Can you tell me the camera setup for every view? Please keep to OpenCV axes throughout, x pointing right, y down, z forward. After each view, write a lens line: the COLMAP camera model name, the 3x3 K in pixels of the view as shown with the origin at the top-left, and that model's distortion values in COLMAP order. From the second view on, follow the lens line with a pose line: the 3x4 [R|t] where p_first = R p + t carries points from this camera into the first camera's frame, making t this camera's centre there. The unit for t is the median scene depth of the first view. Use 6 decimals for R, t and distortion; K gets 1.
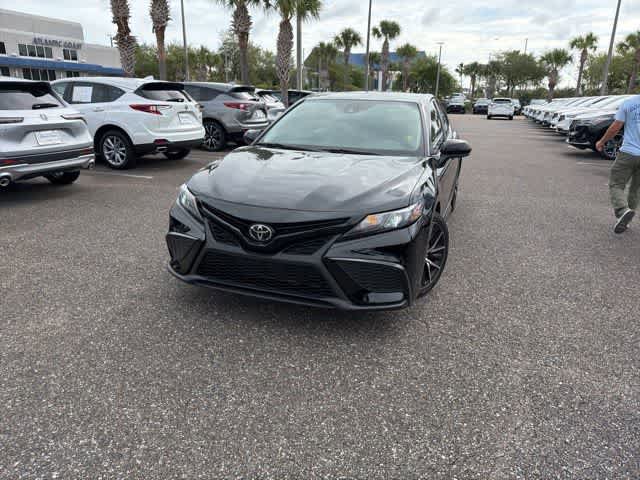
lens RADIAL K [[455.0, 0, 319.3], [0, 455.0, 239.0], [0, 0, 1]] dist [0.007552, -0.004904]
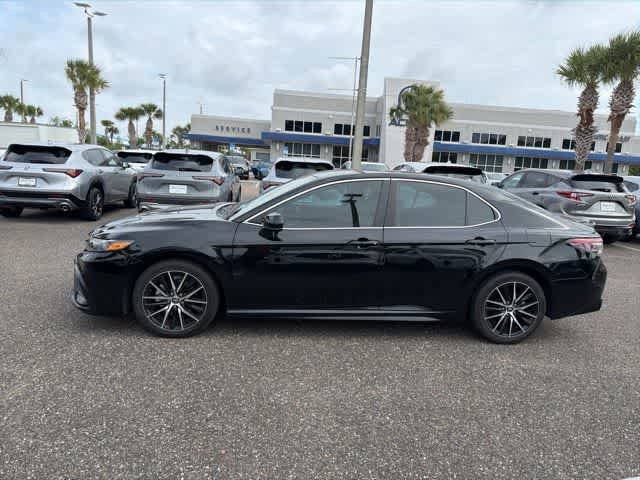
lens RADIAL K [[450.0, 0, 321.5], [0, 450.0, 233.3], [0, 0, 1]] dist [0.045217, -0.051527]
pose [[0.426384, 0.145805, -0.892713, 0.507146], [-0.321882, 0.946779, 0.000896, -0.089545], [0.845333, 0.286966, 0.450624, 0.286540]]
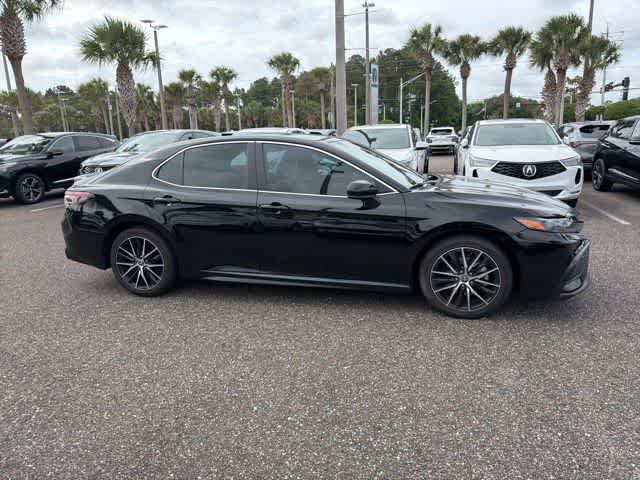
lens RADIAL K [[450.0, 0, 321.5], [0, 450.0, 233.3], [0, 0, 1]] dist [0.045217, -0.051527]
pose [[-0.075079, -0.229776, 0.970343, -0.456381], [0.328968, 0.912905, 0.241629, -0.182057], [-0.941352, 0.337353, 0.007049, 0.539288]]
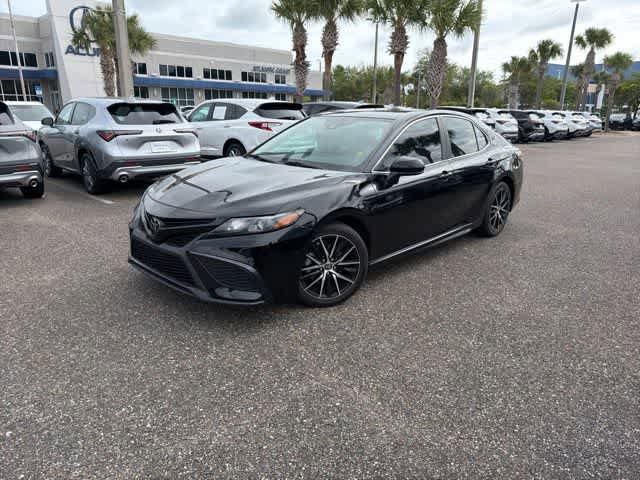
lens RADIAL K [[451.4, 0, 320.0], [0, 451.4, 240.0], [0, 0, 1]] dist [0.031721, -0.038556]
pose [[0.912300, 0.106037, -0.395556, 0.225767], [-0.118766, 0.992892, -0.007755, -0.005233], [0.391922, 0.054054, 0.918409, 0.021055]]
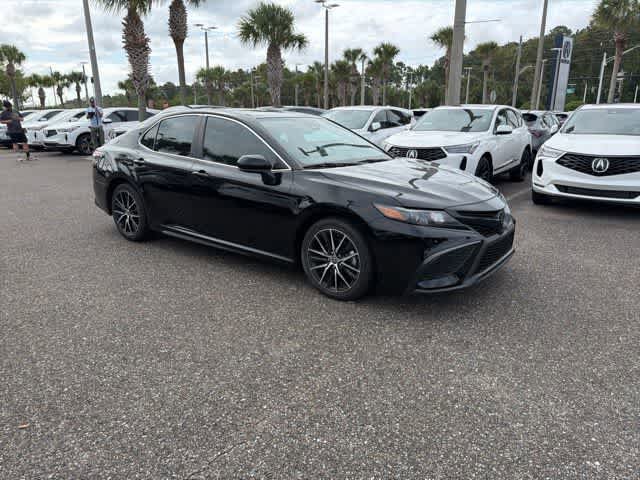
lens RADIAL K [[450.7, 0, 321.9], [0, 450.7, 238.7], [0, 0, 1]] dist [0.042706, -0.050550]
pose [[0.306889, -0.266478, 0.913679, -0.452513], [0.289666, 0.940612, 0.177039, -0.101527], [-0.906594, 0.210331, 0.365853, 0.301998]]
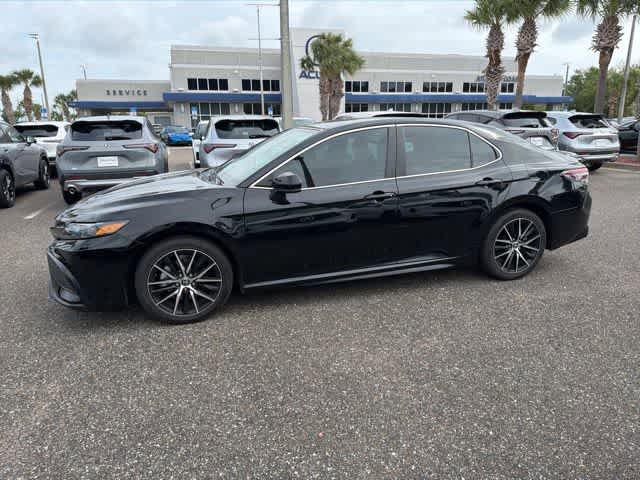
lens RADIAL K [[451.4, 0, 320.0], [0, 451.4, 240.0], [0, 0, 1]] dist [0.031721, -0.038556]
pose [[0.599122, 0.174246, -0.781467, 0.436926], [-0.217513, 0.974746, 0.050583, -0.064025], [0.770546, 0.139674, 0.621892, 0.228775]]
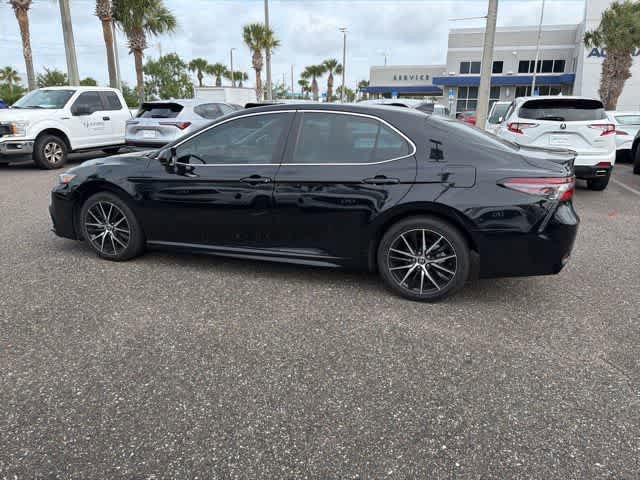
lens RADIAL K [[450.0, 0, 321.5], [0, 450.0, 233.3], [0, 0, 1]] dist [0.045217, -0.051527]
pose [[0.023006, 0.248943, -0.968245, 0.554735], [-0.309021, 0.922843, 0.229928, -0.160325], [0.950777, 0.293918, 0.098159, 0.542779]]
